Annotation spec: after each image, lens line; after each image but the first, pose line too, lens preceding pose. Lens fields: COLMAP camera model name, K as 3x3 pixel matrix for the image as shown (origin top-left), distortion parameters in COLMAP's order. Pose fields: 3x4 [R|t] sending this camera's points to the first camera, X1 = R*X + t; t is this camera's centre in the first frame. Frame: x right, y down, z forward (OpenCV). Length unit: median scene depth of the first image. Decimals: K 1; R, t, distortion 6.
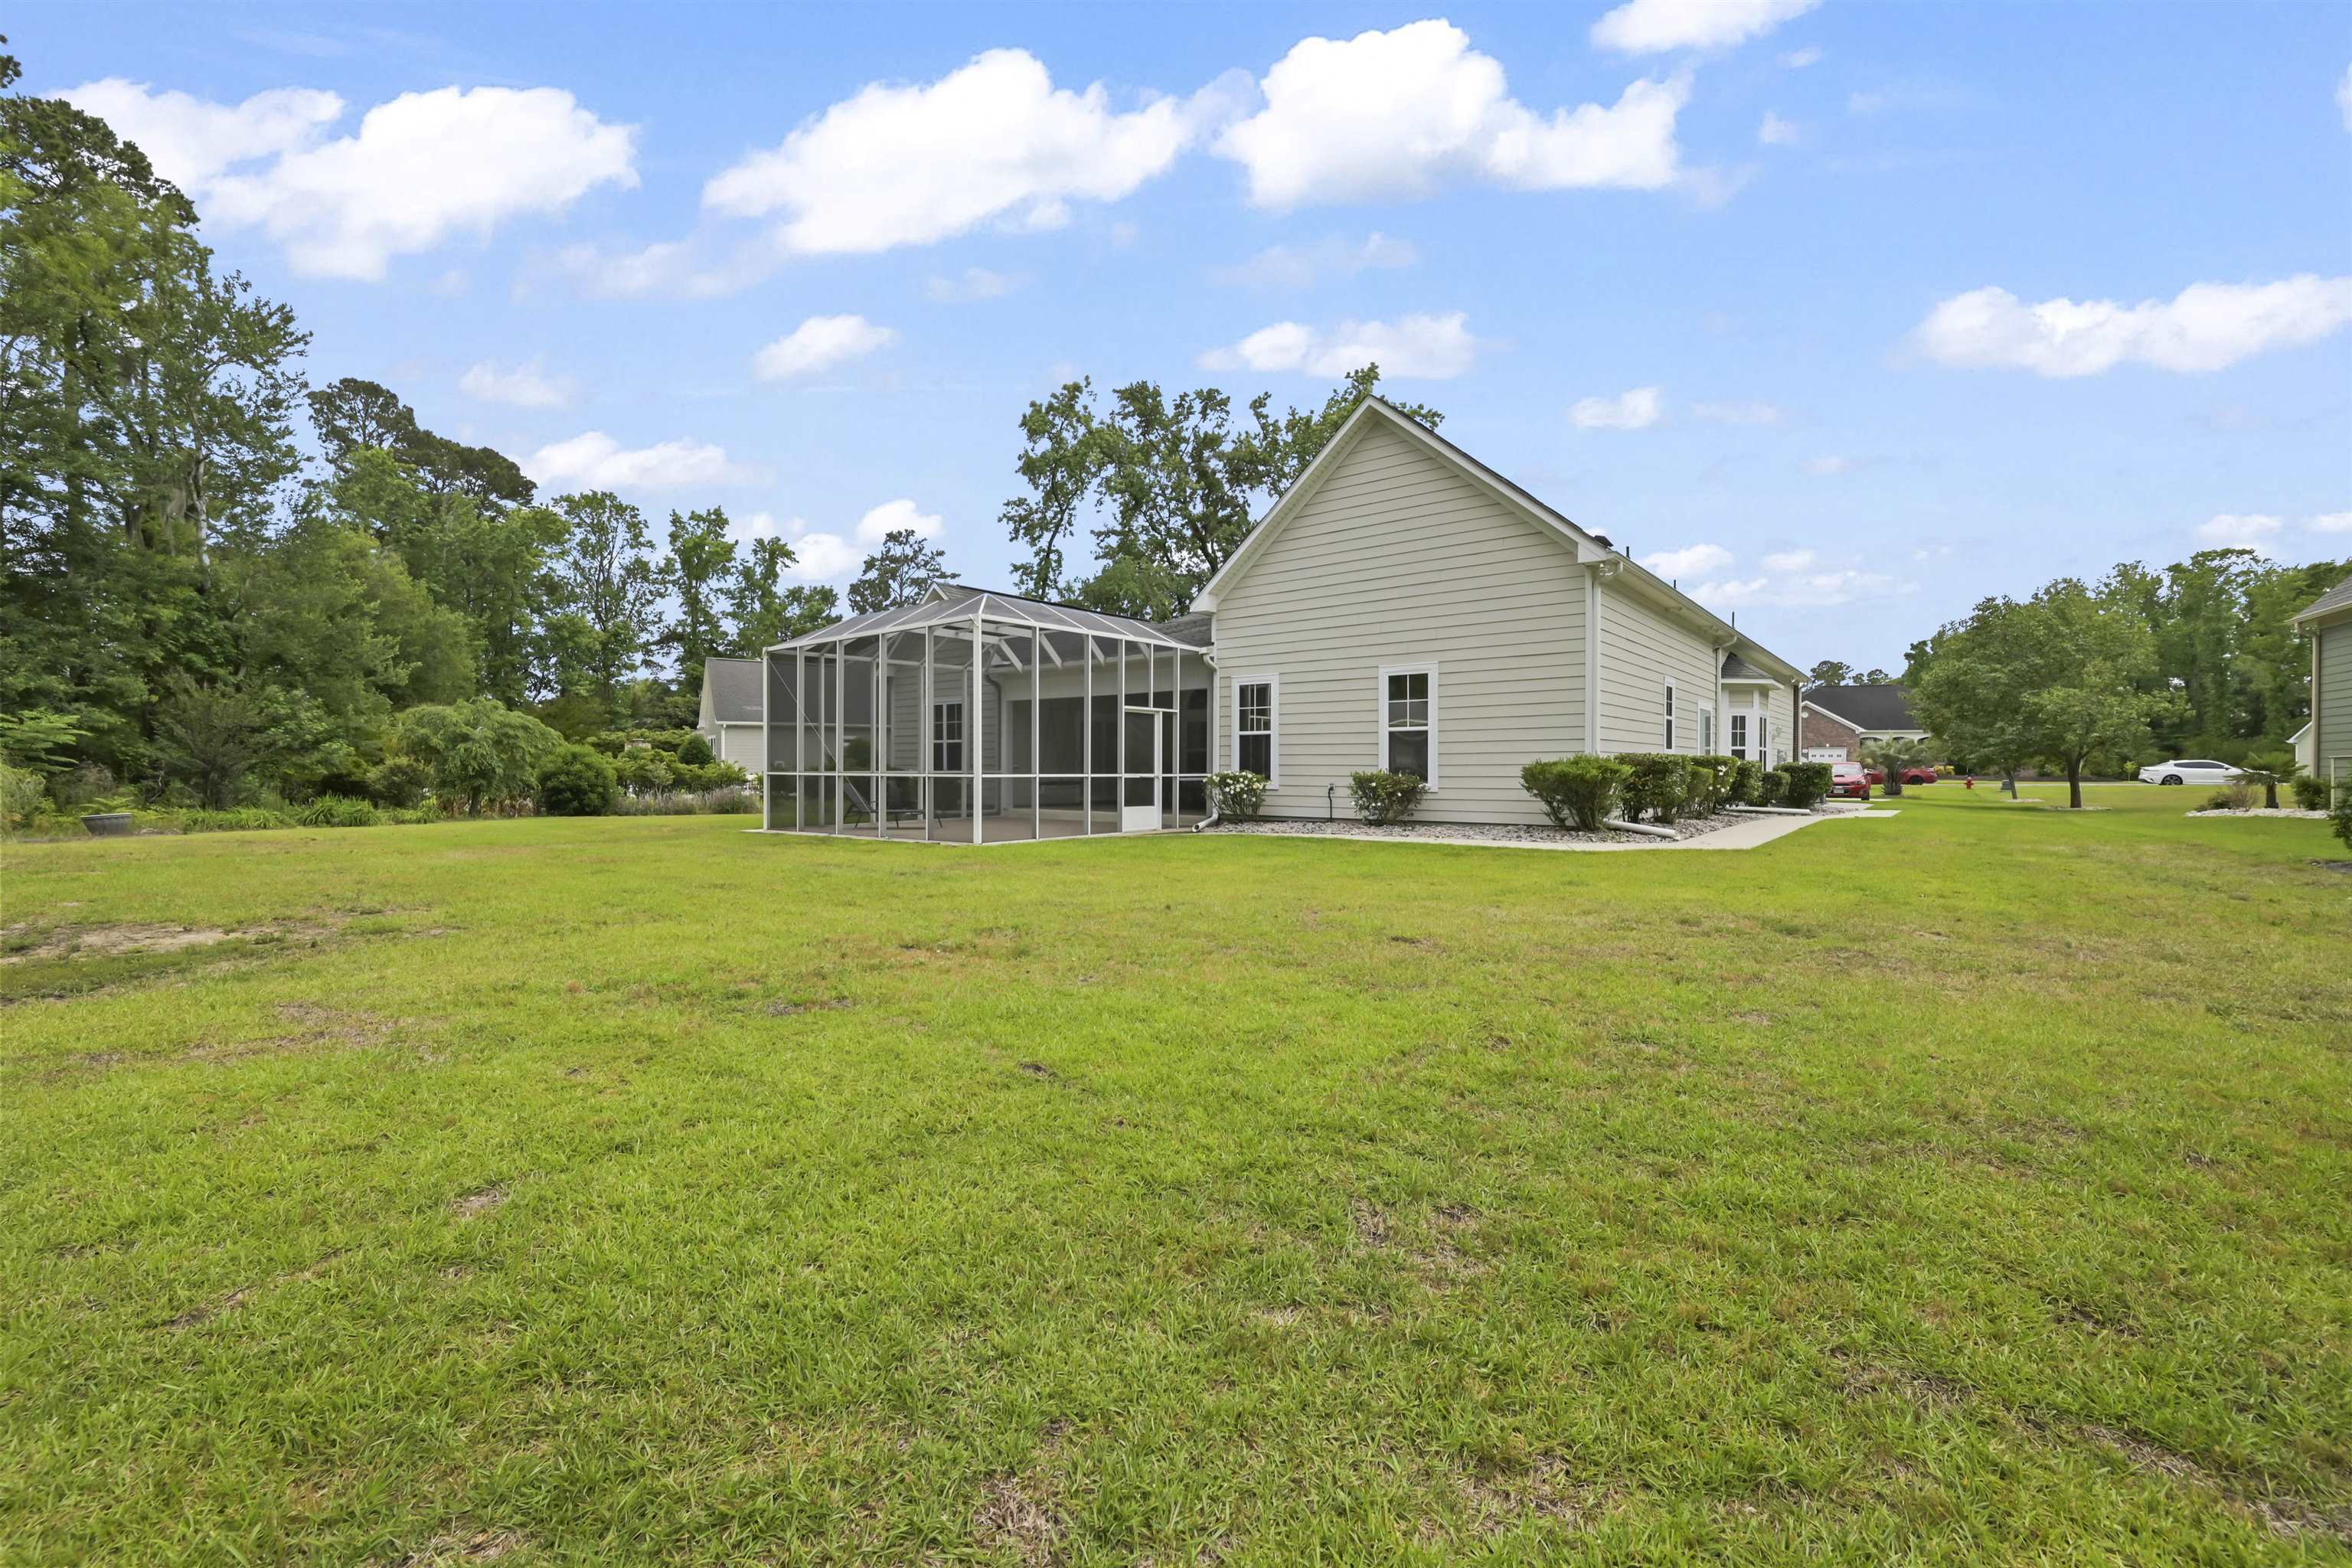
lens RADIAL K [[979.2, 0, 1176.0], [0, 979.2, 784.0], [0, 0, 1]] dist [0.000294, -0.013042]
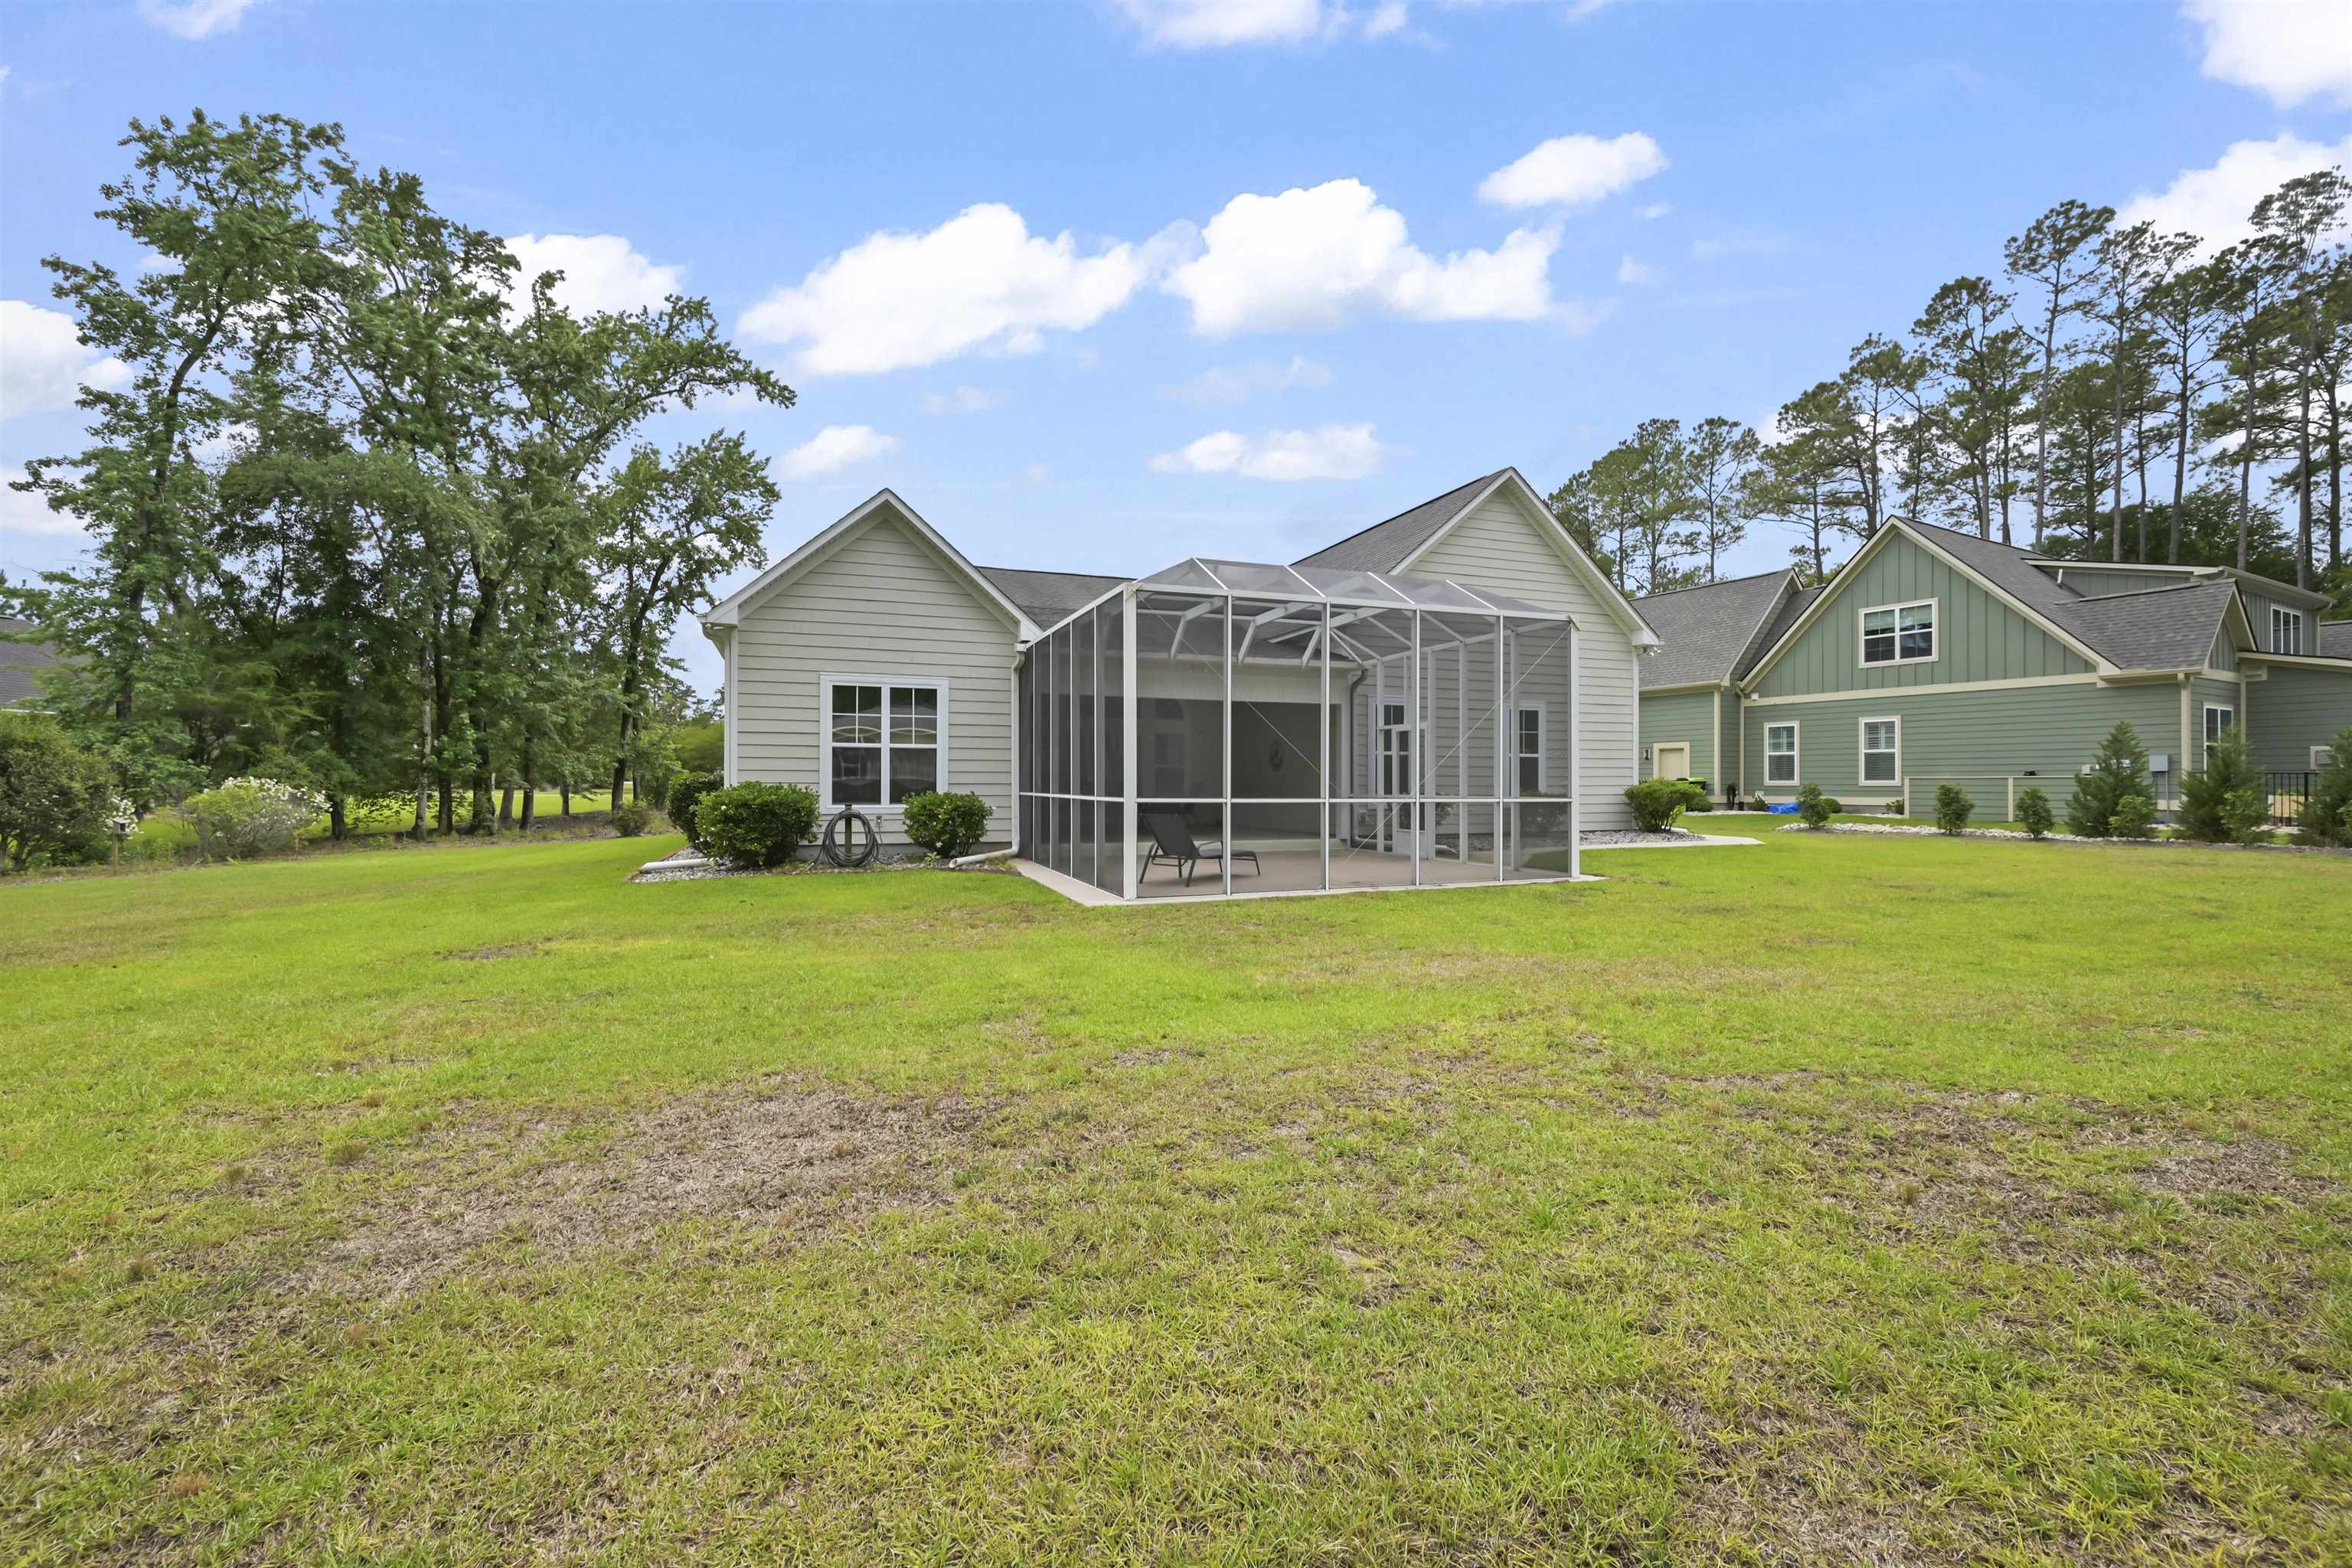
lens RADIAL K [[979.2, 0, 1176.0], [0, 979.2, 784.0], [0, 0, 1]] dist [0.000294, -0.013042]
pose [[0.466138, -0.001075, 0.884711, -0.536708], [0.018176, 0.999800, -0.008362, -0.010751], [-0.884525, 0.019979, 0.466064, 0.440506]]
